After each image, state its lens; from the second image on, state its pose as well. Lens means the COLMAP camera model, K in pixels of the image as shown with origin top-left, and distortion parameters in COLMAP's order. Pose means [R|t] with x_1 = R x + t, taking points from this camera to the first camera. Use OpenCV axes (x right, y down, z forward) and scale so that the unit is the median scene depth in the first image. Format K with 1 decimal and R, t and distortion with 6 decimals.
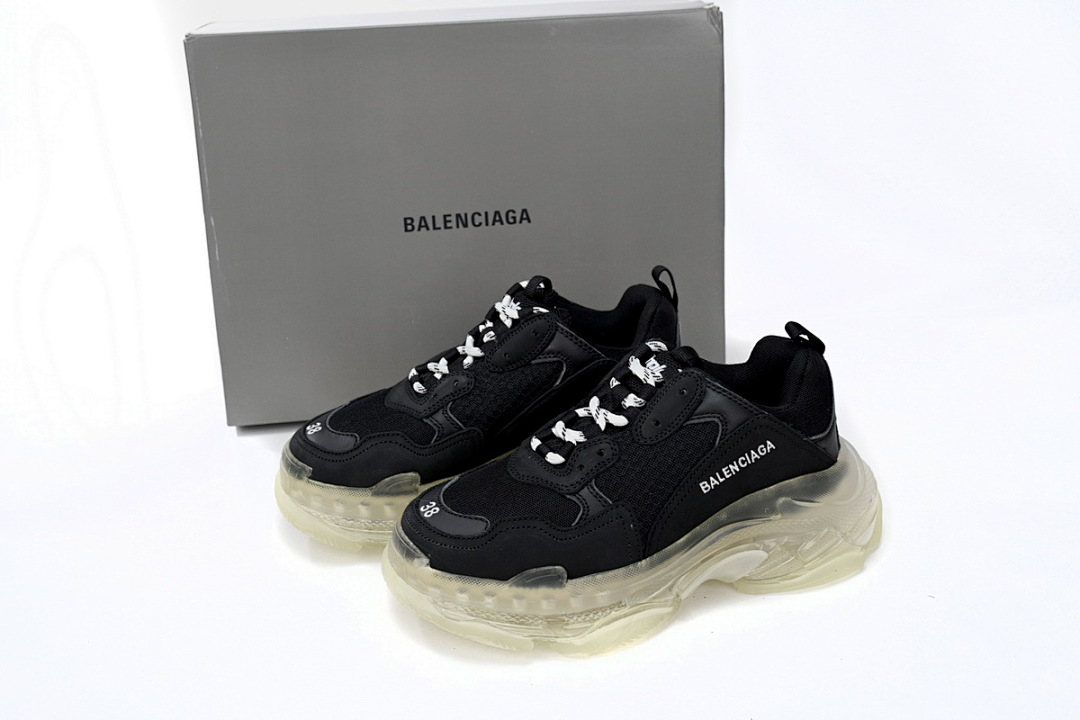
lens RADIAL K [[1258.5, 0, 540.0], [0, 1258.5, 360.0], [0, 0, 1]] dist [0.009726, 0.002508]
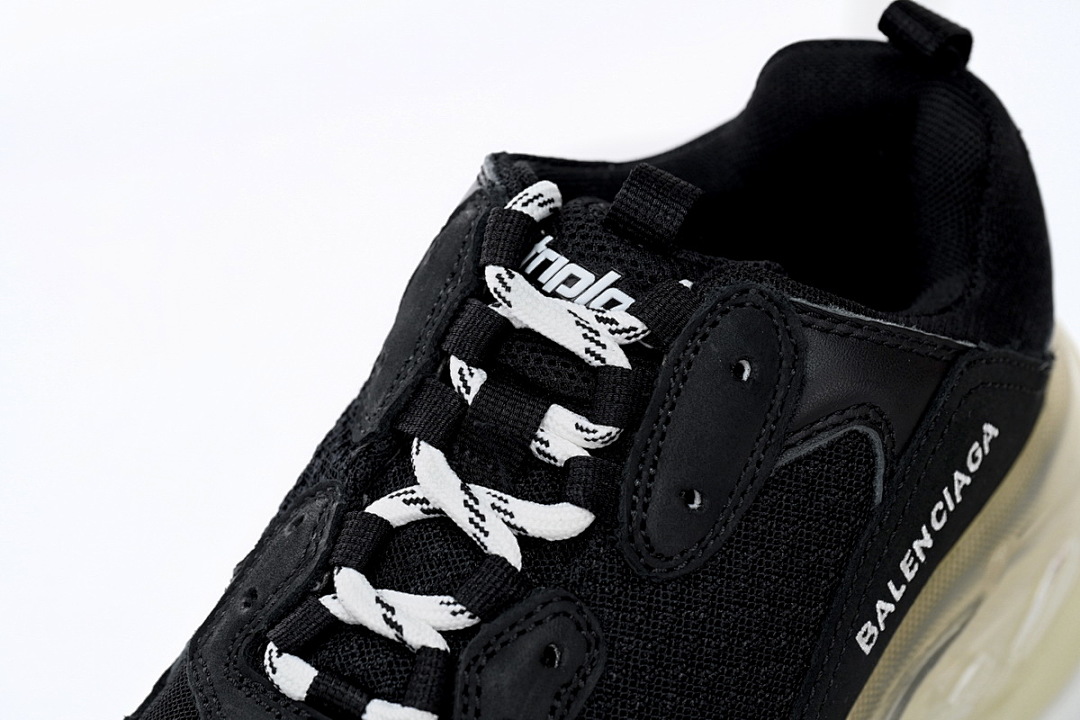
lens RADIAL K [[2487.7, 0, 540.0], [0, 2487.7, 360.0], [0, 0, 1]] dist [0.055276, 0.288024]
pose [[0.864337, -0.317185, 0.390275, -0.156330], [0.185841, 0.922545, 0.338193, -0.184183], [-0.467316, -0.219784, 0.856336, 0.516711]]
